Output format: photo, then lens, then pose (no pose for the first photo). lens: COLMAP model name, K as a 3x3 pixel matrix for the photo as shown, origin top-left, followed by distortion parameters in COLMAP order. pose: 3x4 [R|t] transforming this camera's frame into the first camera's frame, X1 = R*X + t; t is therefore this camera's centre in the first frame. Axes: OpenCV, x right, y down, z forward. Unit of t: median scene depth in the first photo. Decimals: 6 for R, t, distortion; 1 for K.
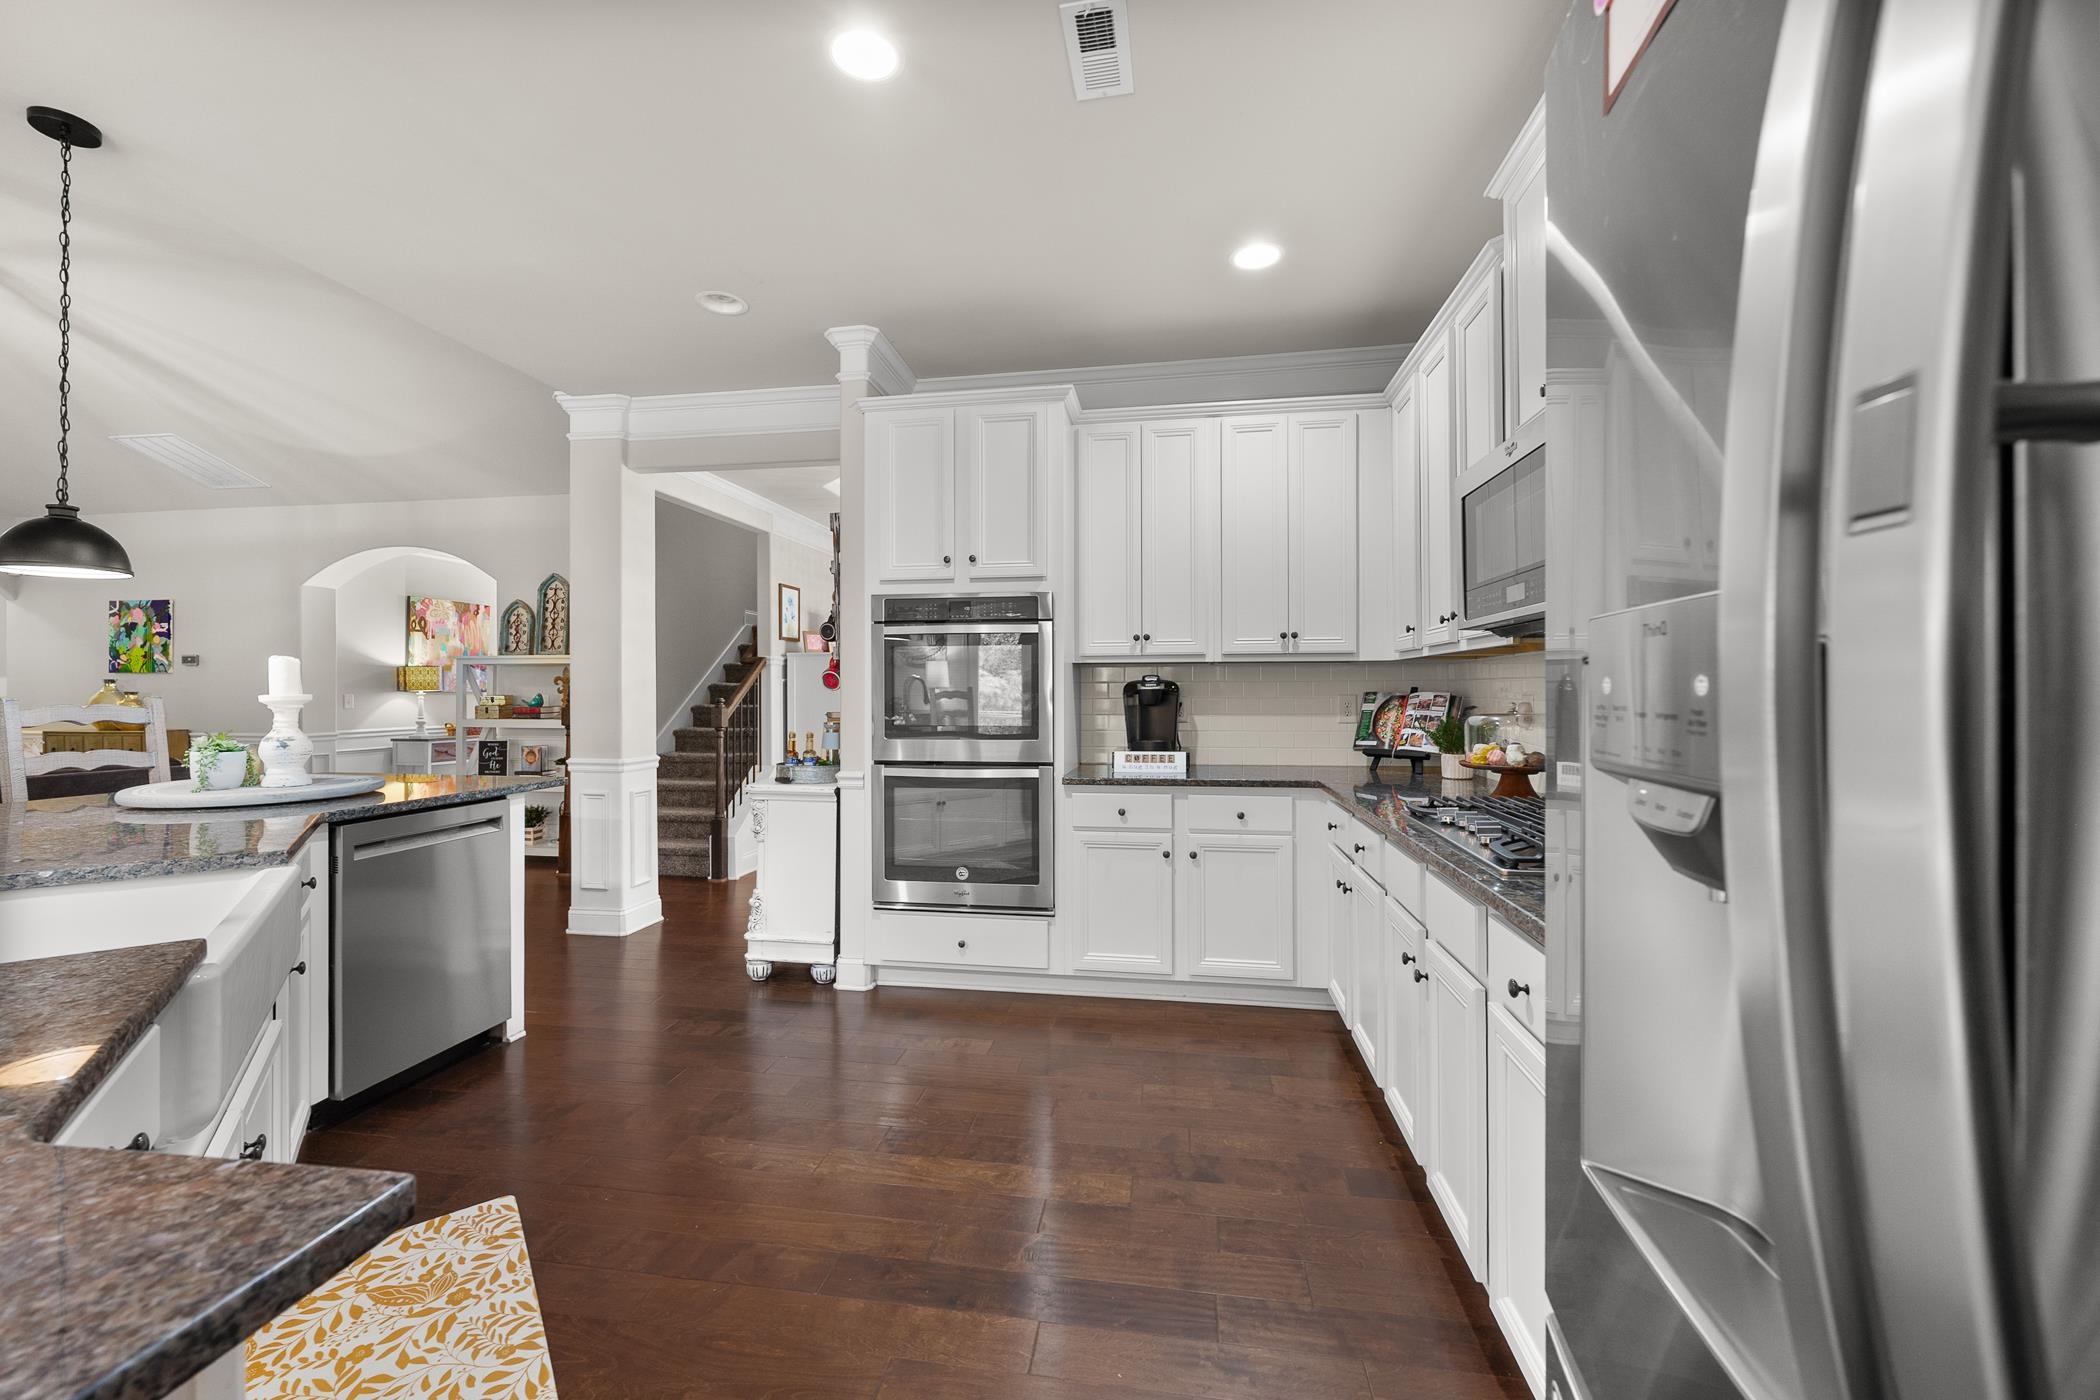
lens RADIAL K [[853.7, 0, 1043.5], [0, 853.7, 686.3], [0, 0, 1]] dist [-0.000660, 0.000042]
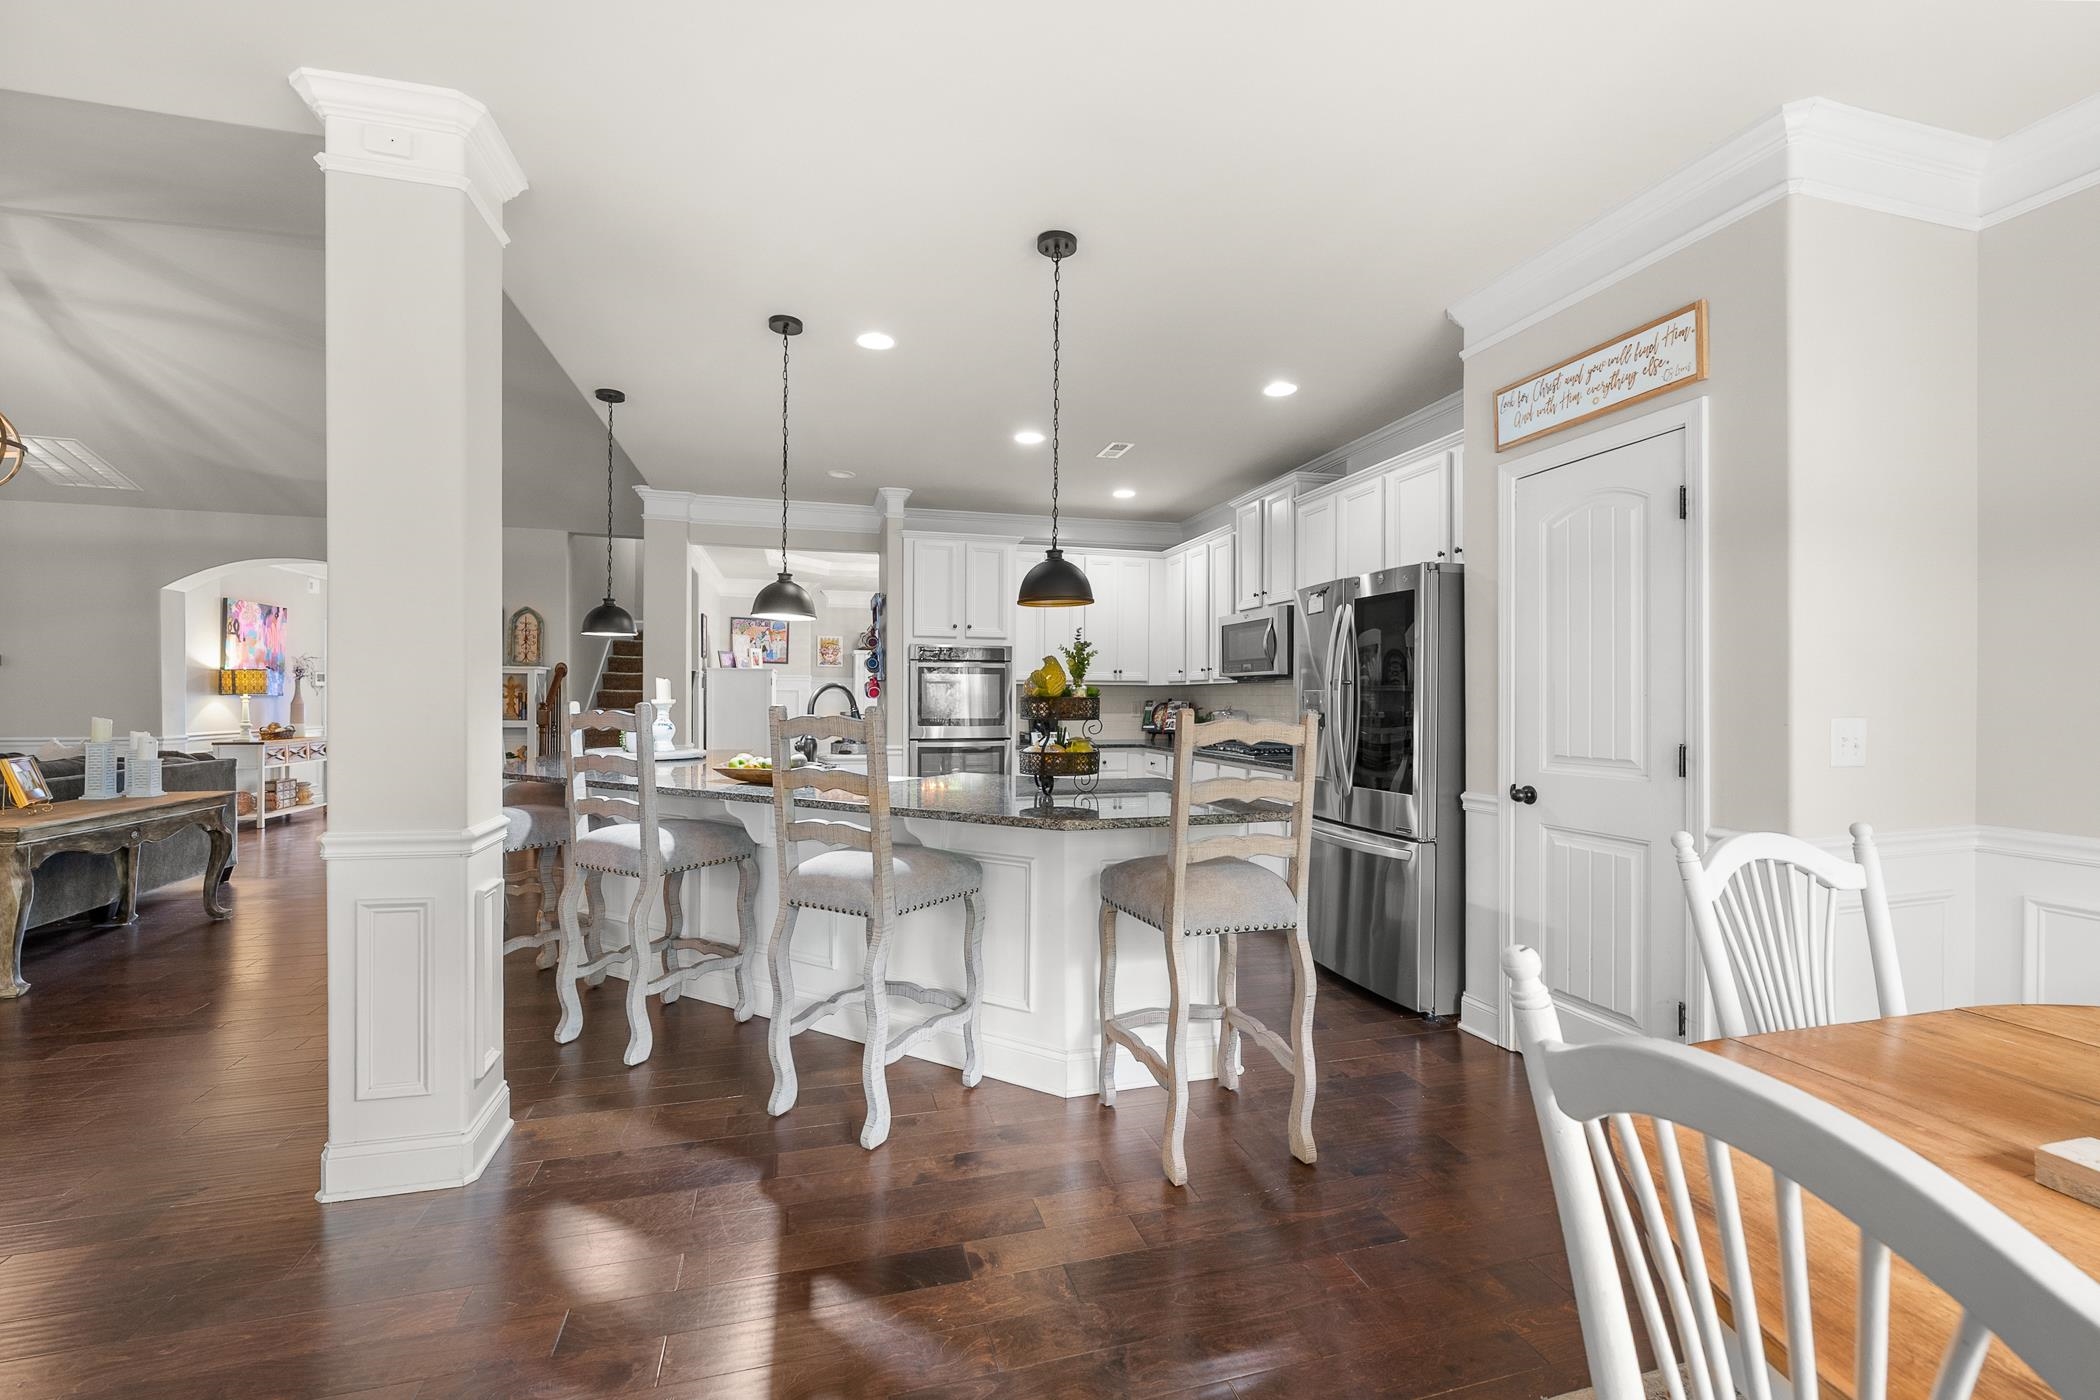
lens RADIAL K [[853.7, 0, 1048.6], [0, 853.7, 702.9], [0, 0, 1]] dist [-0.000660, 0.000042]
pose [[0.909008, 0.003632, 0.416762, -0.647094], [-0.008961, 0.999901, 0.010831, -0.007466], [-0.416681, -0.013581, 0.908951, -0.684299]]
